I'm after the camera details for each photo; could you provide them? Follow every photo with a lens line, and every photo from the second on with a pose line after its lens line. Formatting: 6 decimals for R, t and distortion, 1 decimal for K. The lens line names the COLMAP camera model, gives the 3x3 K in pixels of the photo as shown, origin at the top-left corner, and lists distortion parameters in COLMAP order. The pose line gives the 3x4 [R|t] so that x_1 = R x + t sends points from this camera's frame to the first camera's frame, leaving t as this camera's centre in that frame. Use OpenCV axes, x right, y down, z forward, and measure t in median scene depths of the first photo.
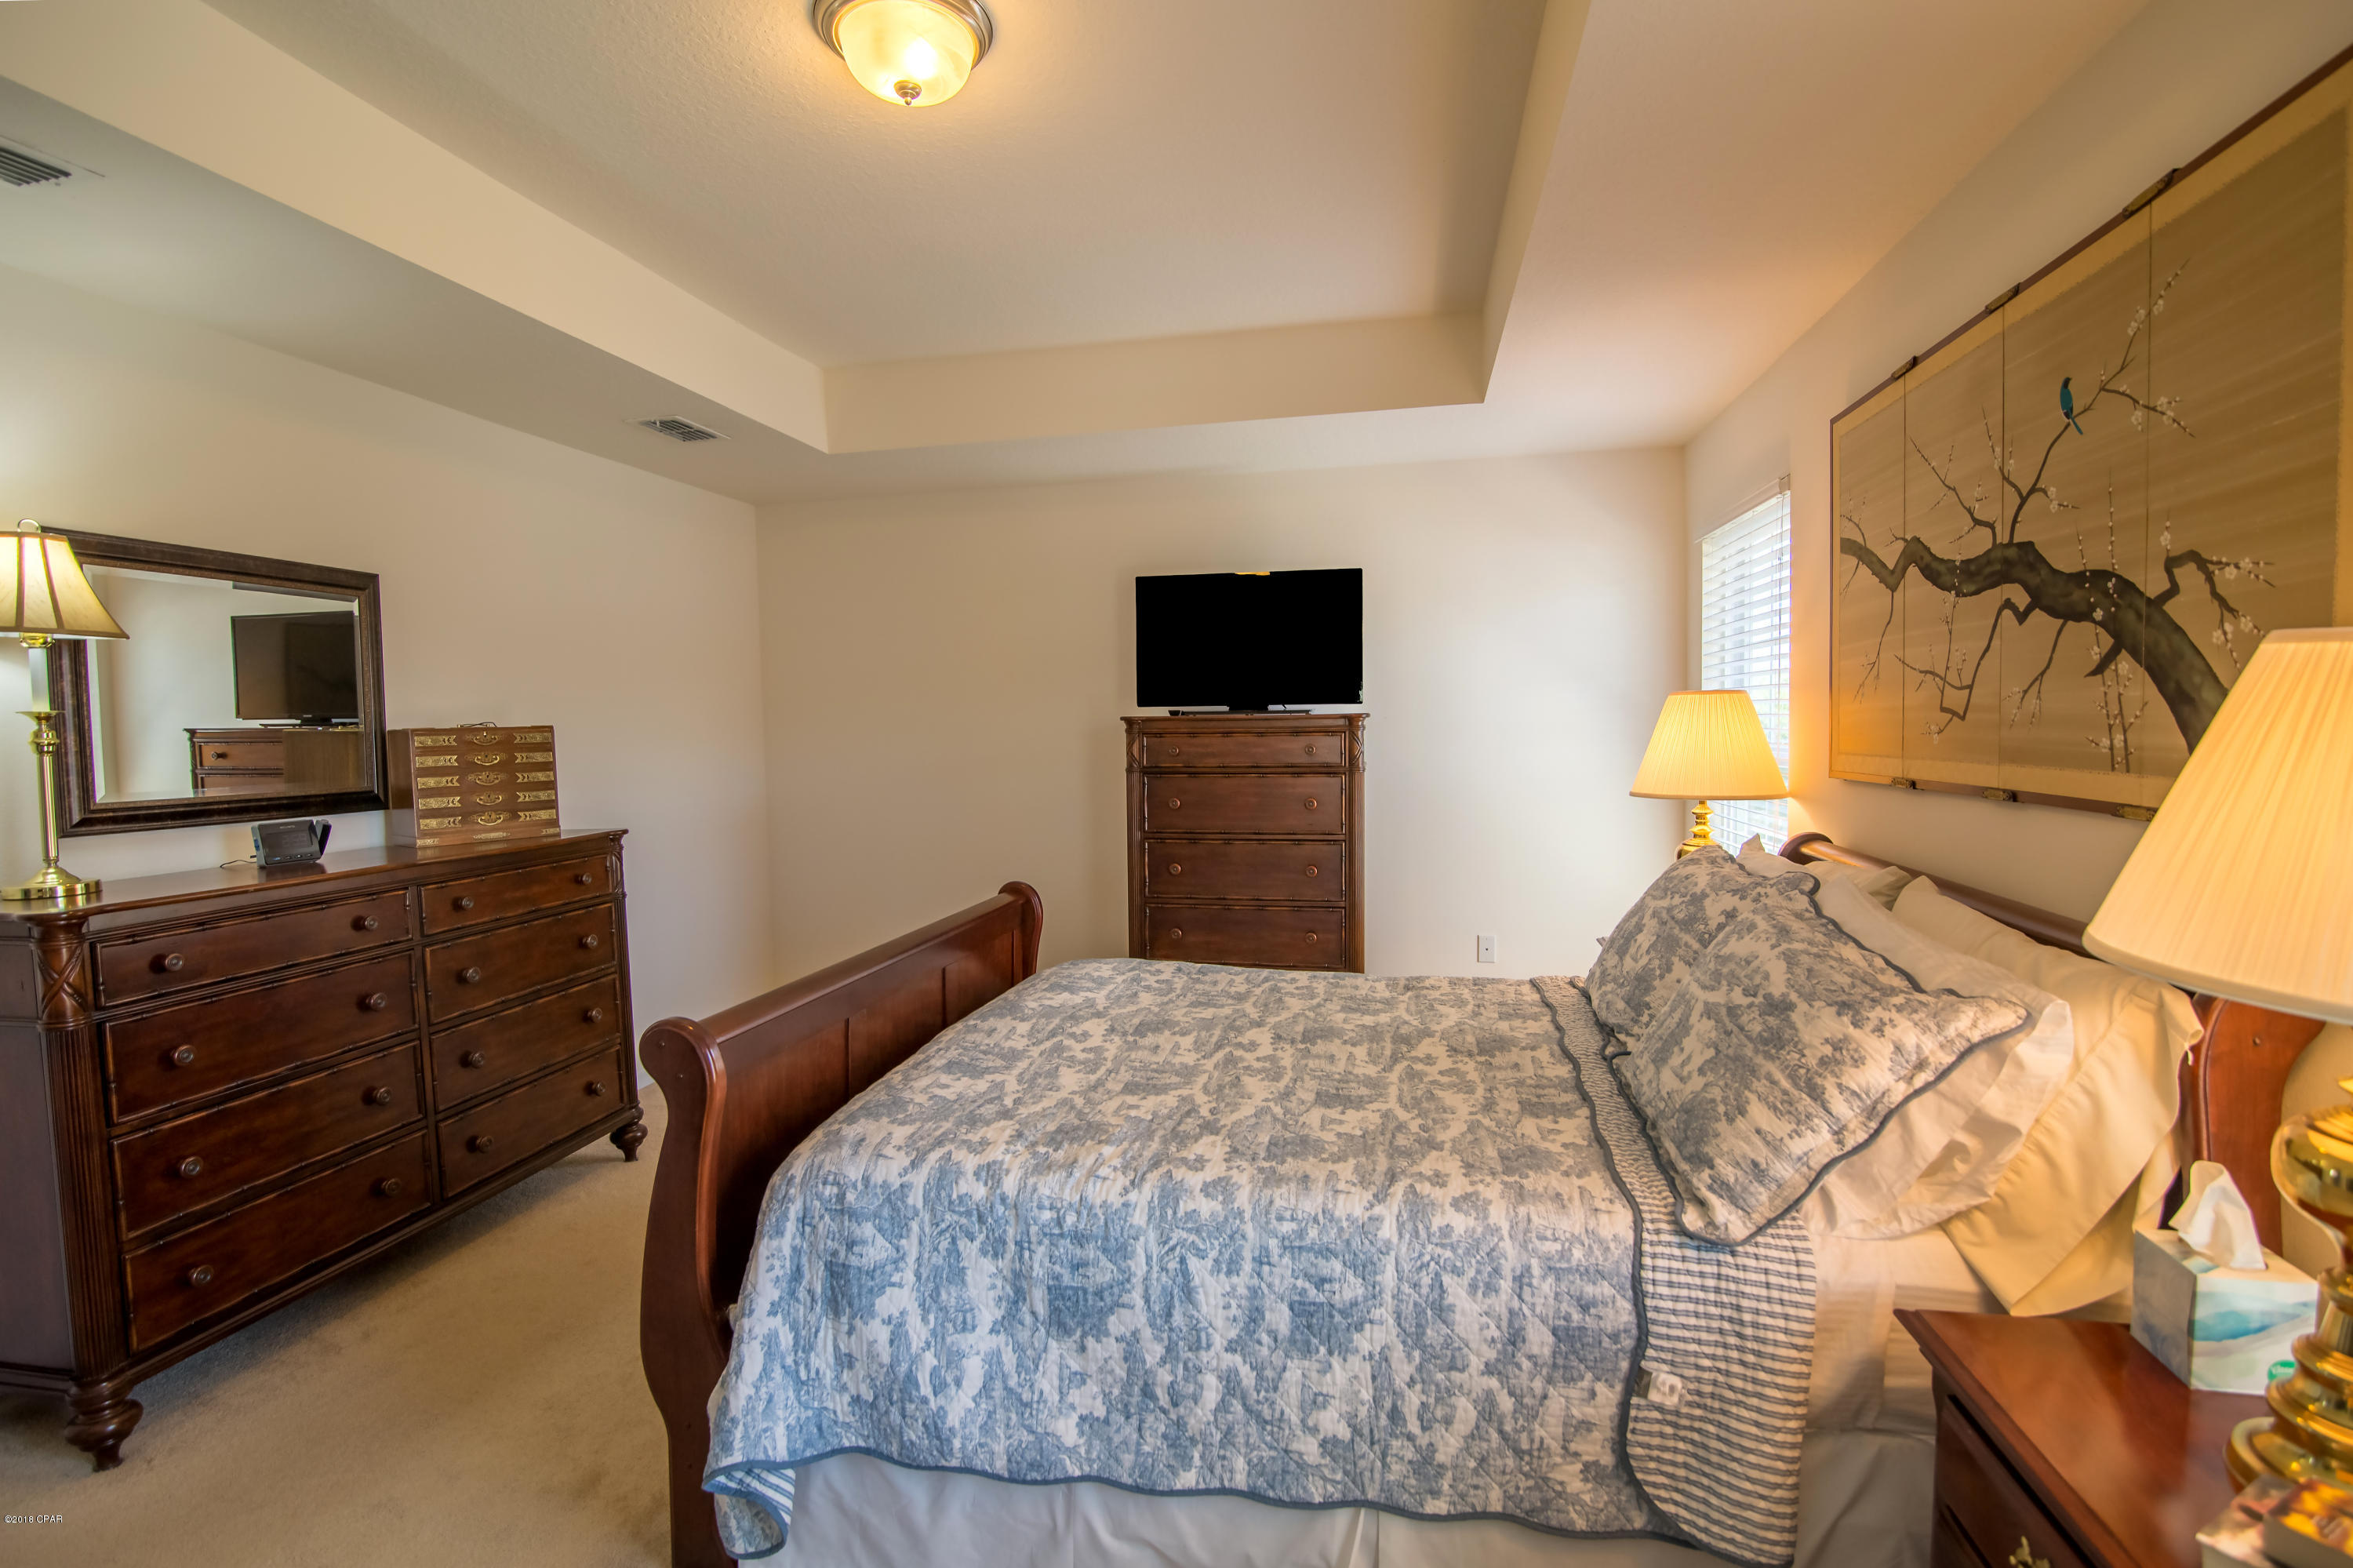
lens RADIAL K [[1104.1, 0, 1171.9], [0, 1104.1, 782.2], [0, 0, 1]] dist [-0.019257, 0.001077]
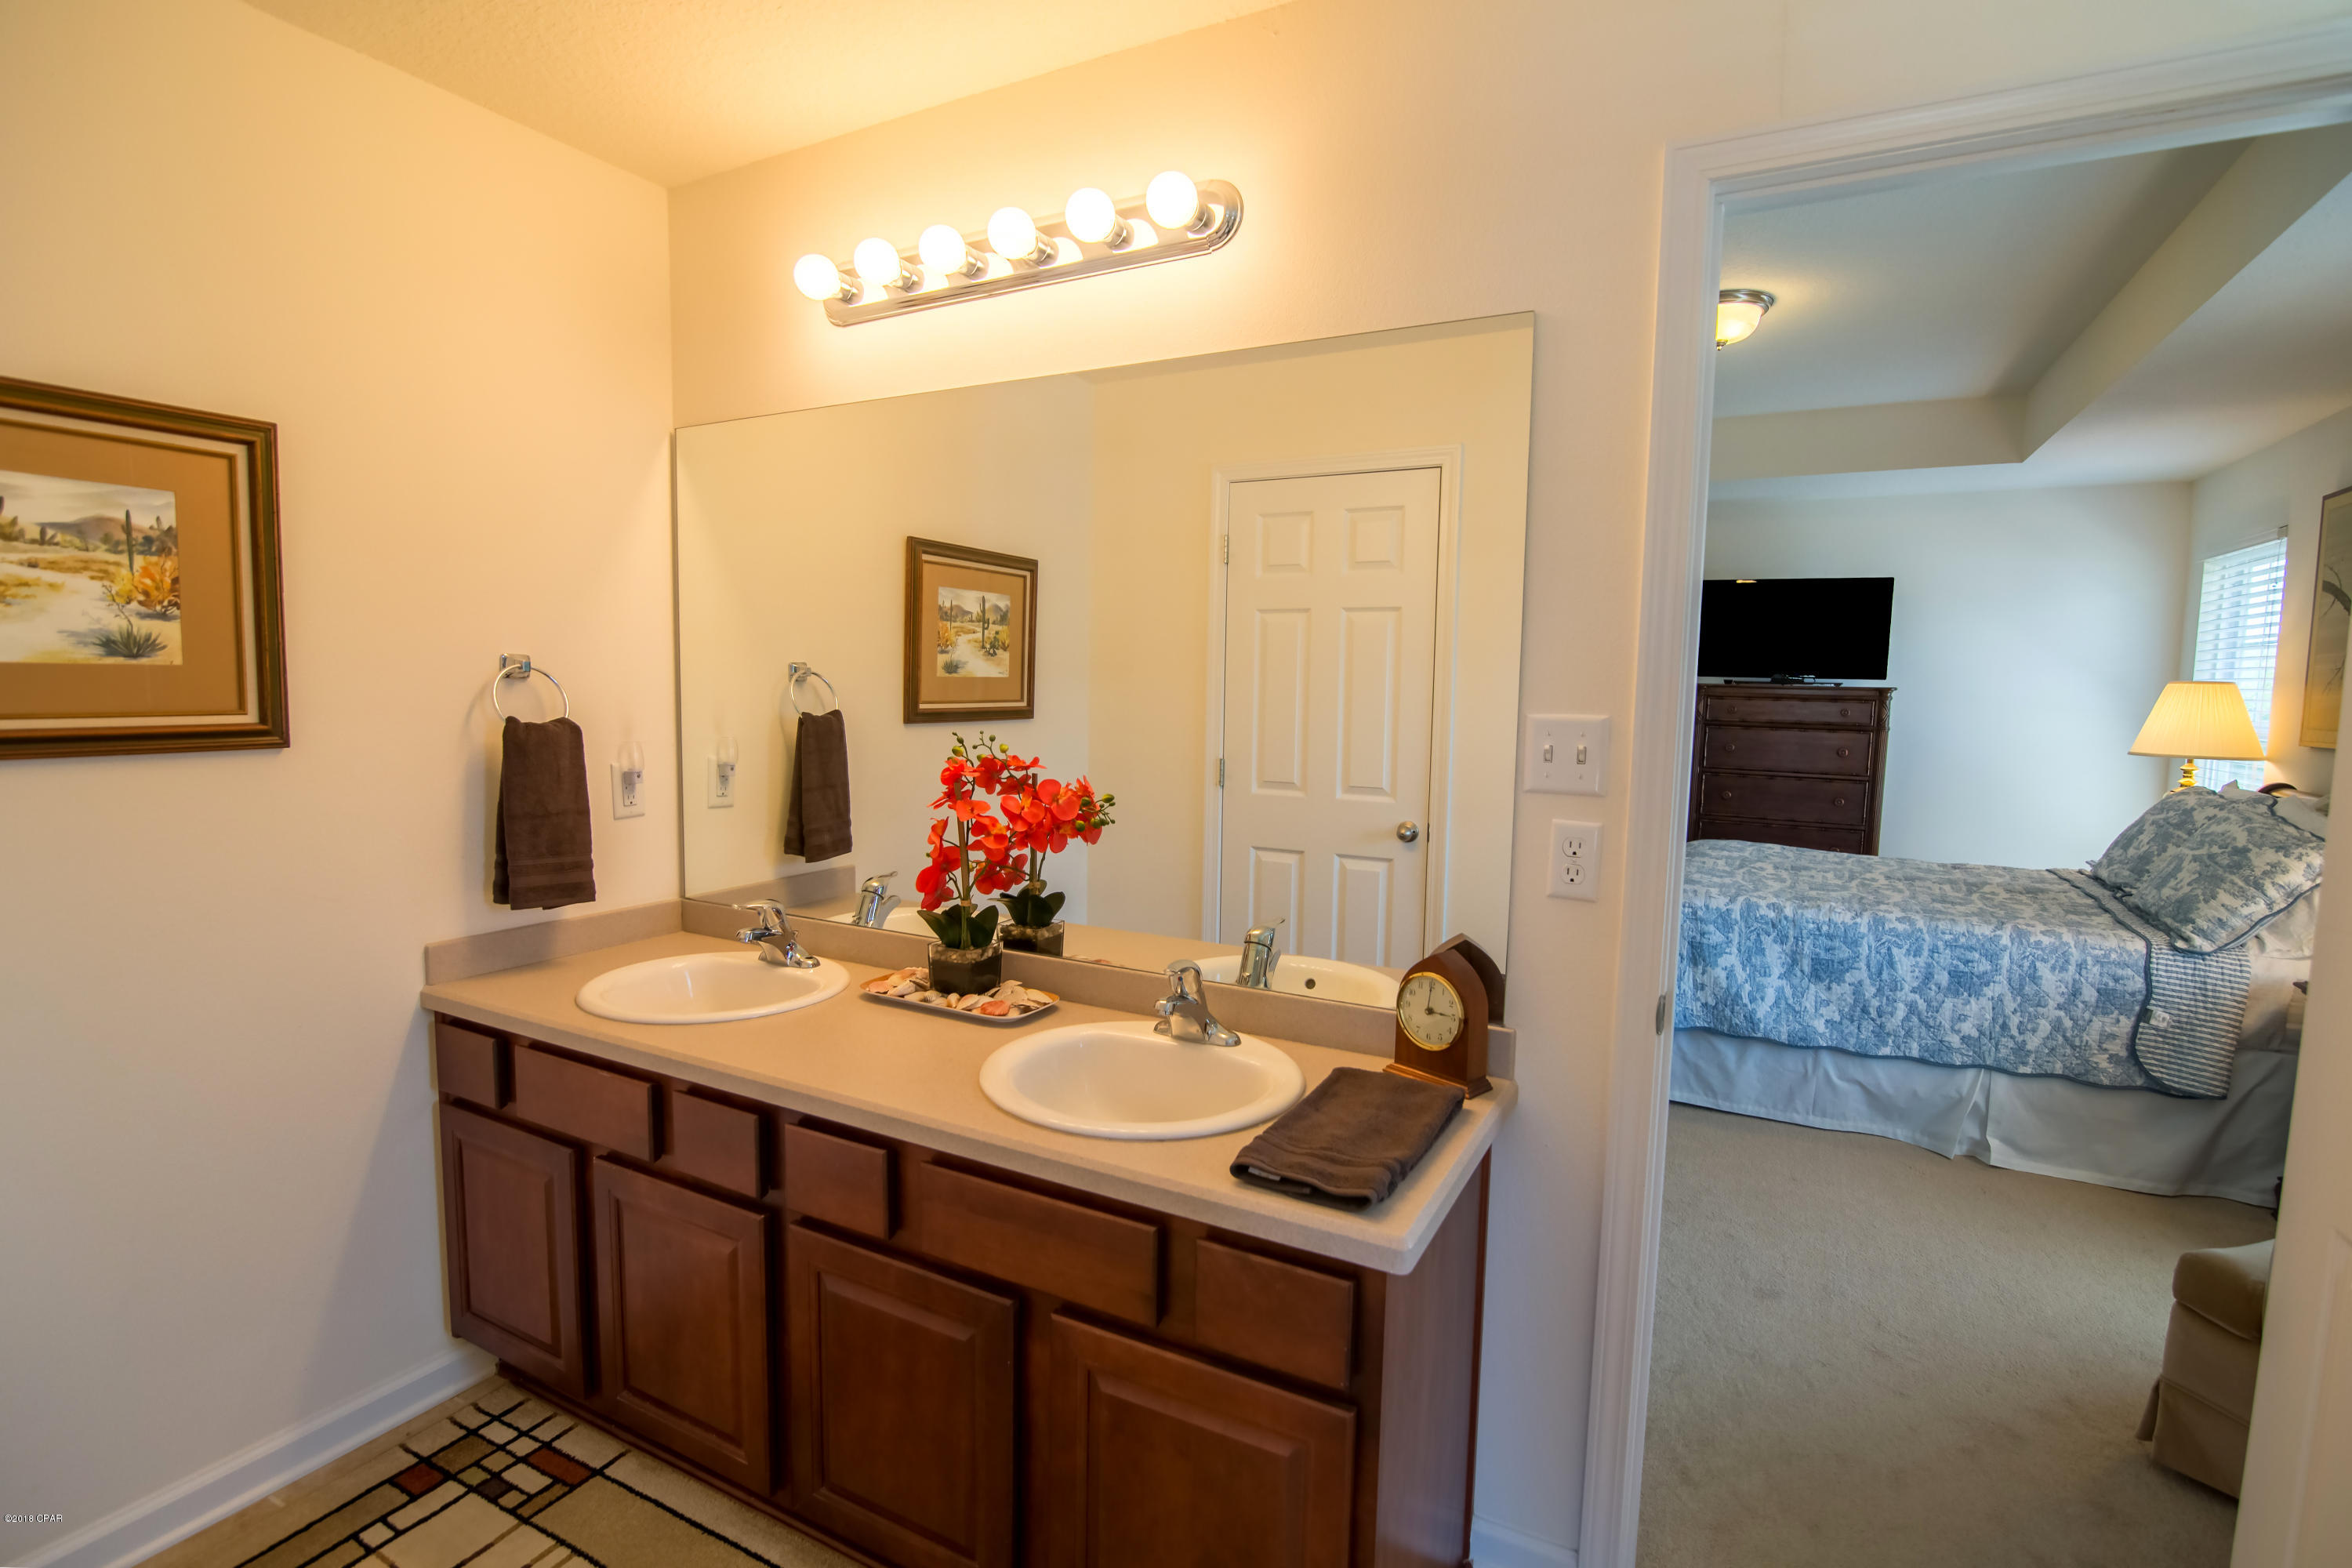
lens RADIAL K [[1122.5, 0, 1178.6], [0, 1122.5, 785.1], [0, 0, 1]] dist [-0.015997, 0.001406]
pose [[0.960958, 0.060066, -0.270096, -0.718962], [-0.049122, 0.997681, 0.047104, 0.087499], [0.272299, -0.031997, 0.961680, -1.369911]]
